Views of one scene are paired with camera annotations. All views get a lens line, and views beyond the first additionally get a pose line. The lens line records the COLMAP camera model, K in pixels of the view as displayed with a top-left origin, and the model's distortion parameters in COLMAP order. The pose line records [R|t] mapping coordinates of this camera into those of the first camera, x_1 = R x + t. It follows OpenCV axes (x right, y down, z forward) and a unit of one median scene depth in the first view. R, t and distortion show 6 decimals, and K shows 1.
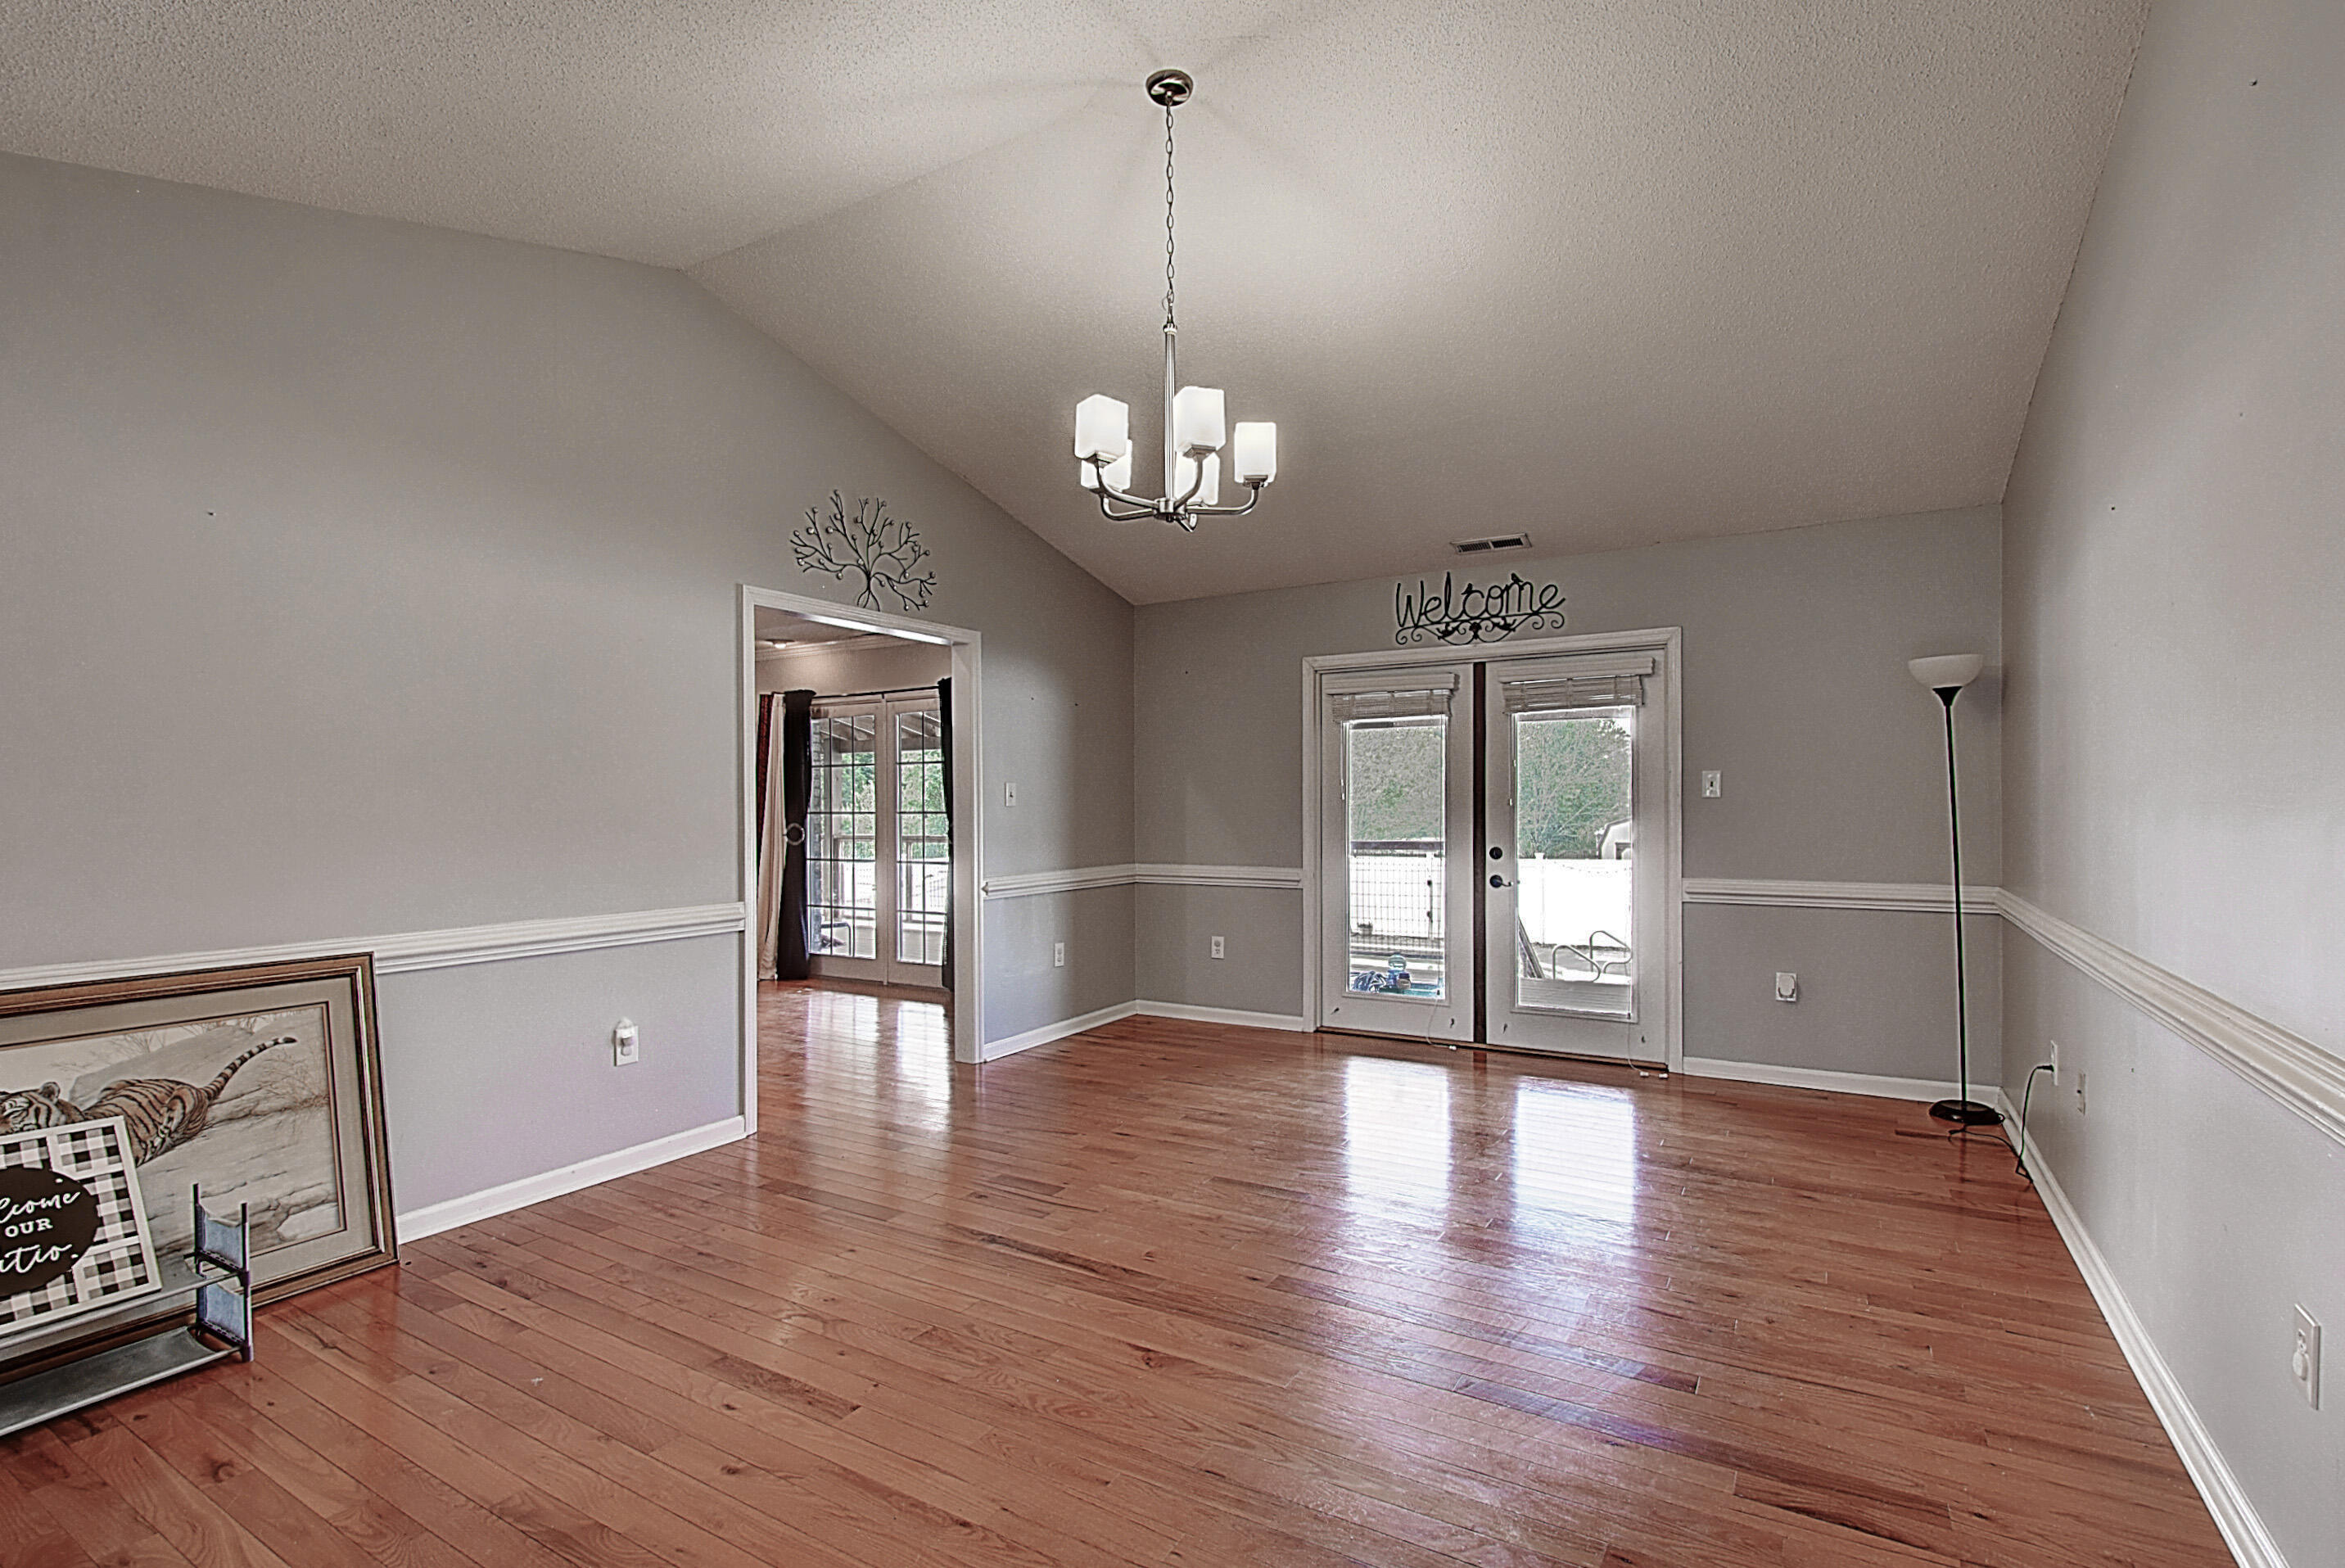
lens RADIAL K [[1036.8, 0, 1182.1], [0, 1036.8, 772.9], [0, 0, 1]] dist [0.004013, -0.000088]
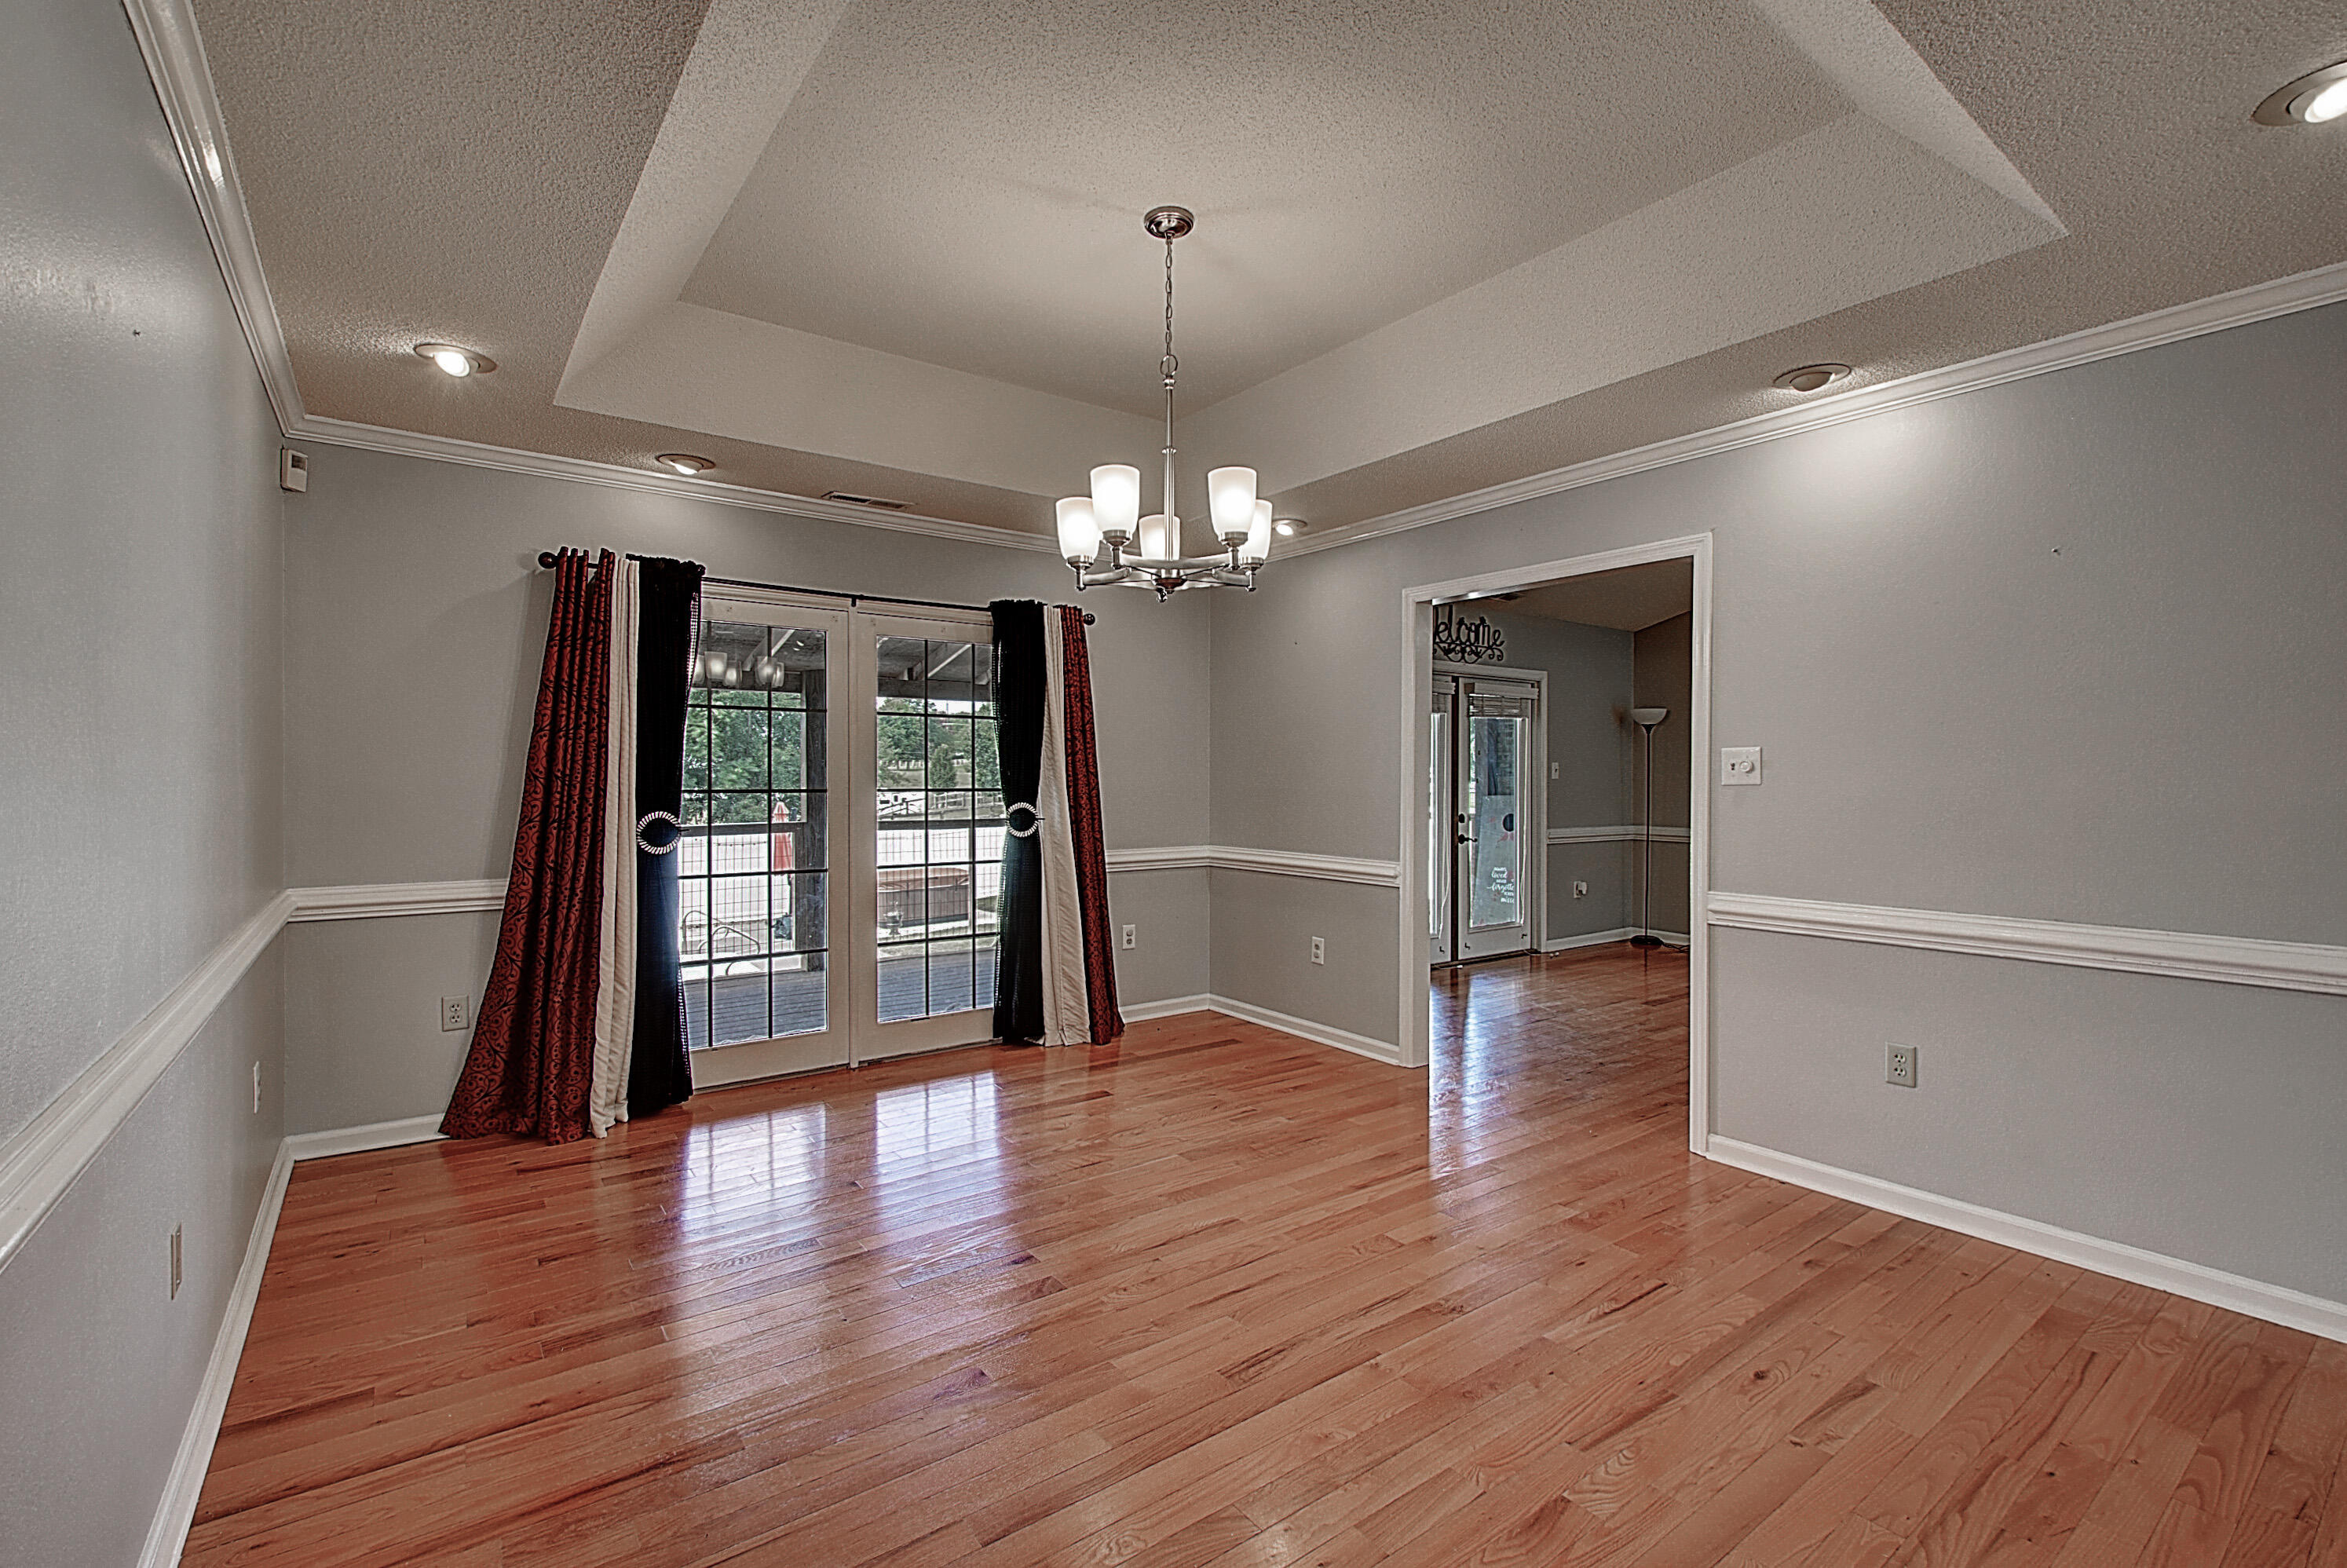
lens RADIAL K [[1037.7, 0, 1183.1], [0, 1037.7, 772.9], [0, 0, 1]] dist [0.004013, -0.000088]
pose [[0.378679, 0.027136, 0.925130, -1.084253], [-0.022765, 0.999541, -0.020001, 0.053031], [-0.925248, -0.013486, 0.379123, 0.815601]]
